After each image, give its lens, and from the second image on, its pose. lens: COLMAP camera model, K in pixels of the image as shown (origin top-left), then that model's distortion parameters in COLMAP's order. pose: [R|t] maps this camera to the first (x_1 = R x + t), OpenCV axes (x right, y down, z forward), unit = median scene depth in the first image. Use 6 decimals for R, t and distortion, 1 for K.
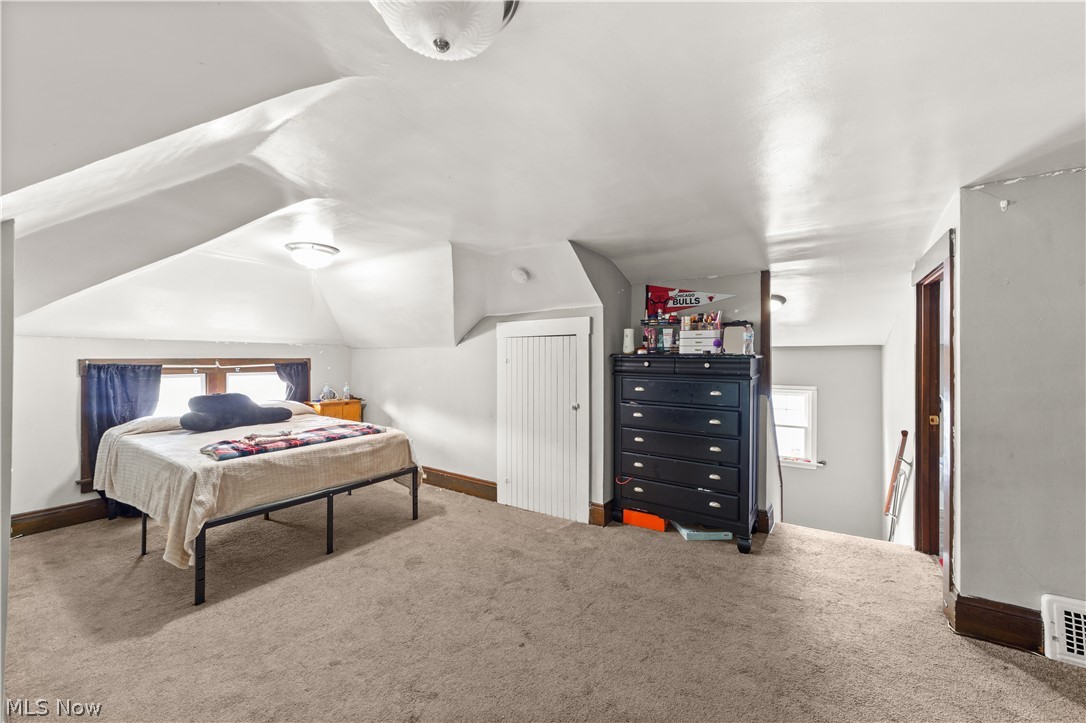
lens RADIAL K [[445.8, 0, 509.1], [0, 445.8, 357.7], [0, 0, 1]] dist [-0.000756, 0.000089]
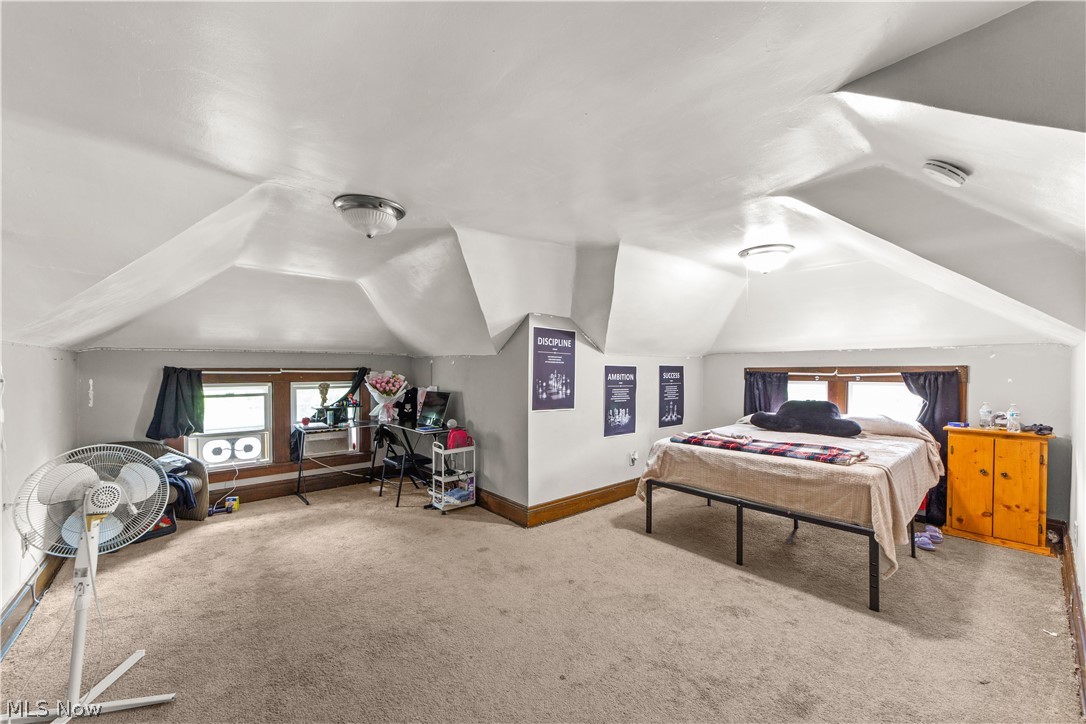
lens RADIAL K [[428.0, 0, 544.1], [0, 428.0, 376.6], [0, 0, 1]] dist [-0.001100, 0.005654]
pose [[-0.242233, 0.014720, -0.970106, 0.514646], [0.001873, 0.999890, 0.014704, 0.009928], [0.970216, 0.001745, -0.242234, 0.687288]]
